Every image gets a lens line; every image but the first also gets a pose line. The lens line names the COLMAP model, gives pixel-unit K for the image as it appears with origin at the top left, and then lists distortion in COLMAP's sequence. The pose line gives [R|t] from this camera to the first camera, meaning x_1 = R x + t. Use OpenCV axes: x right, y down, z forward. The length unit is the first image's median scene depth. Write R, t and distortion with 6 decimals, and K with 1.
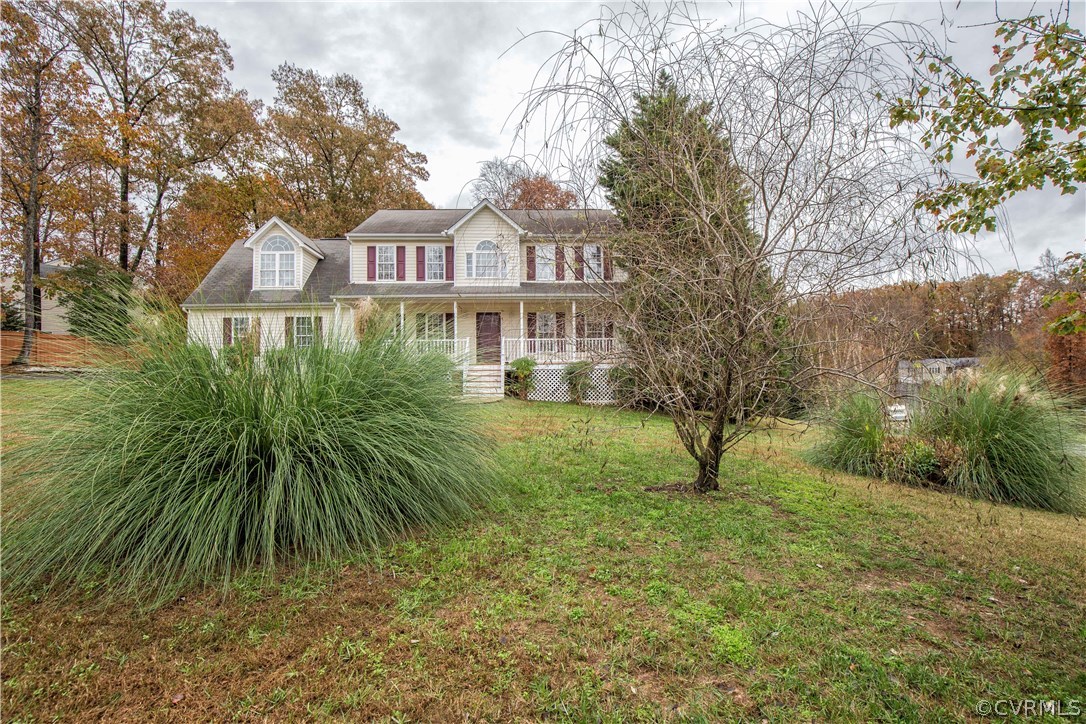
lens RADIAL K [[487.4, 0, 543.0], [0, 487.4, 362.0], [0, 0, 1]] dist [-0.000630, 0.000056]
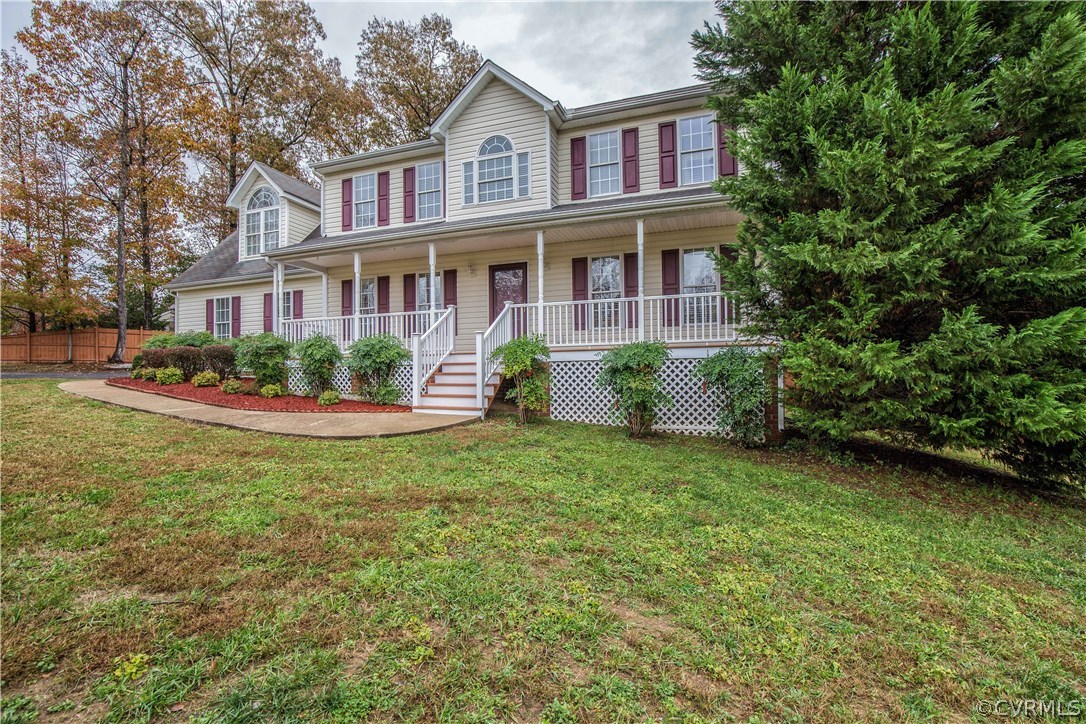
lens RADIAL K [[487.4, 0, 543.0], [0, 487.4, 362.0], [0, 0, 1]] dist [-0.000630, 0.000056]
pose [[0.928170, -0.011261, -0.371987, 0.140606], [0.019787, 0.999622, 0.019111, 0.005941], [0.371631, -0.025099, 0.928041, 0.464742]]
